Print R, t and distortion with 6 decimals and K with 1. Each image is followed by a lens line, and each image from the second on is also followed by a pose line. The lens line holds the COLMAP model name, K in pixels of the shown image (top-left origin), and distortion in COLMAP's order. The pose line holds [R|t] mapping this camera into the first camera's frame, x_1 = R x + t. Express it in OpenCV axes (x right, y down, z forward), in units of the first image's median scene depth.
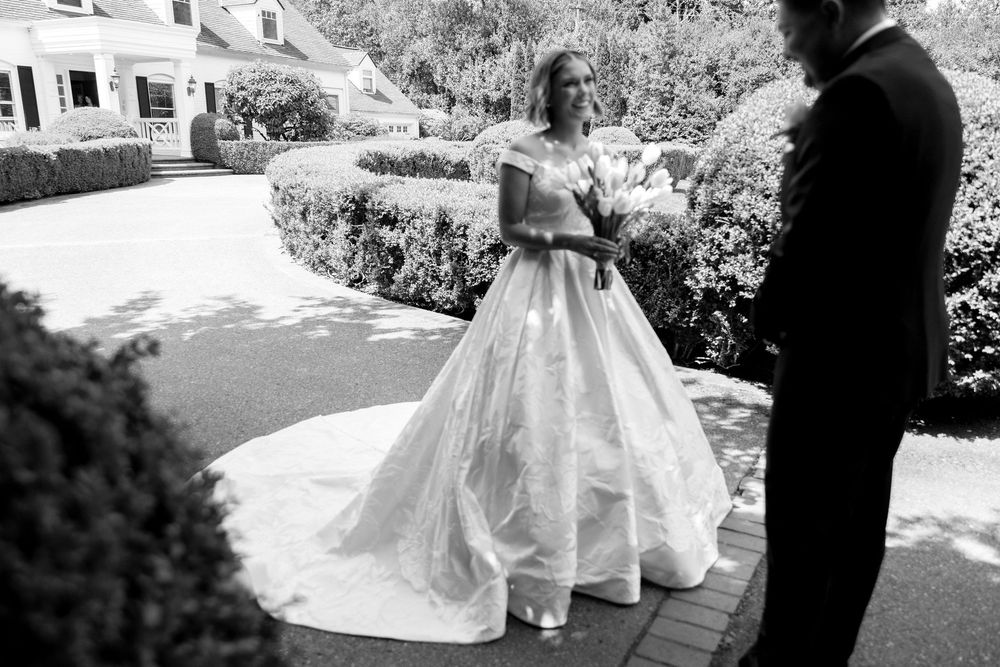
lens RADIAL K [[802.7, 0, 480.9], [0, 802.7, 335.0], [0, 0, 1]] dist [0.015303, 0.009417]
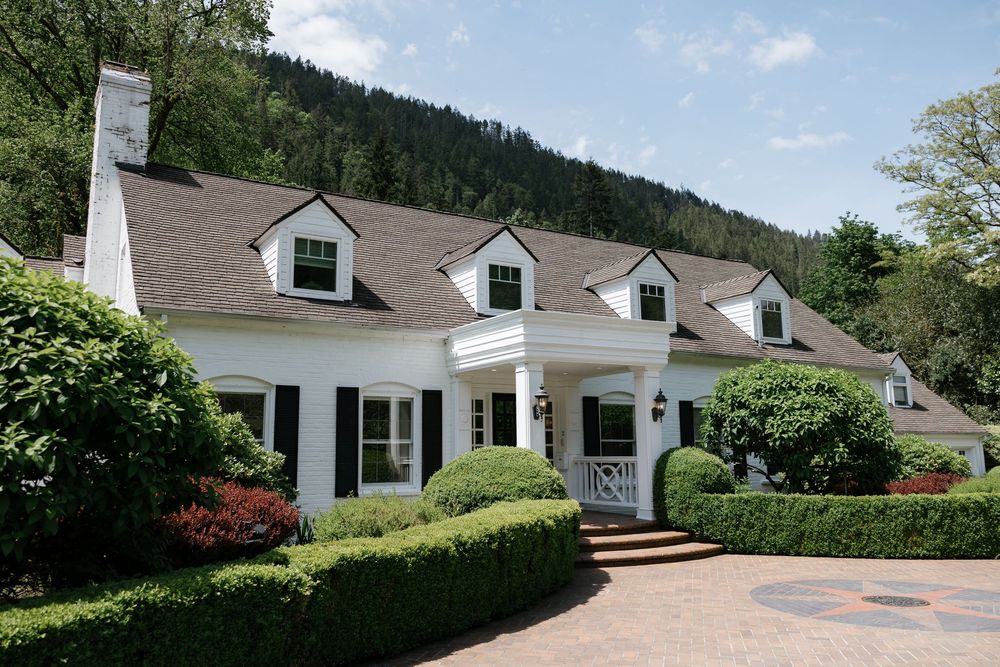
lens RADIAL K [[802.7, 0, 484.0], [0, 802.7, 331.5], [0, 0, 1]] dist [0.015303, 0.009417]
pose [[0.850861, -0.094329, -0.516854, -0.151163], [-0.112091, 0.928509, -0.353986, -0.130090], [0.513295, 0.359128, 0.779459, 0.435198]]
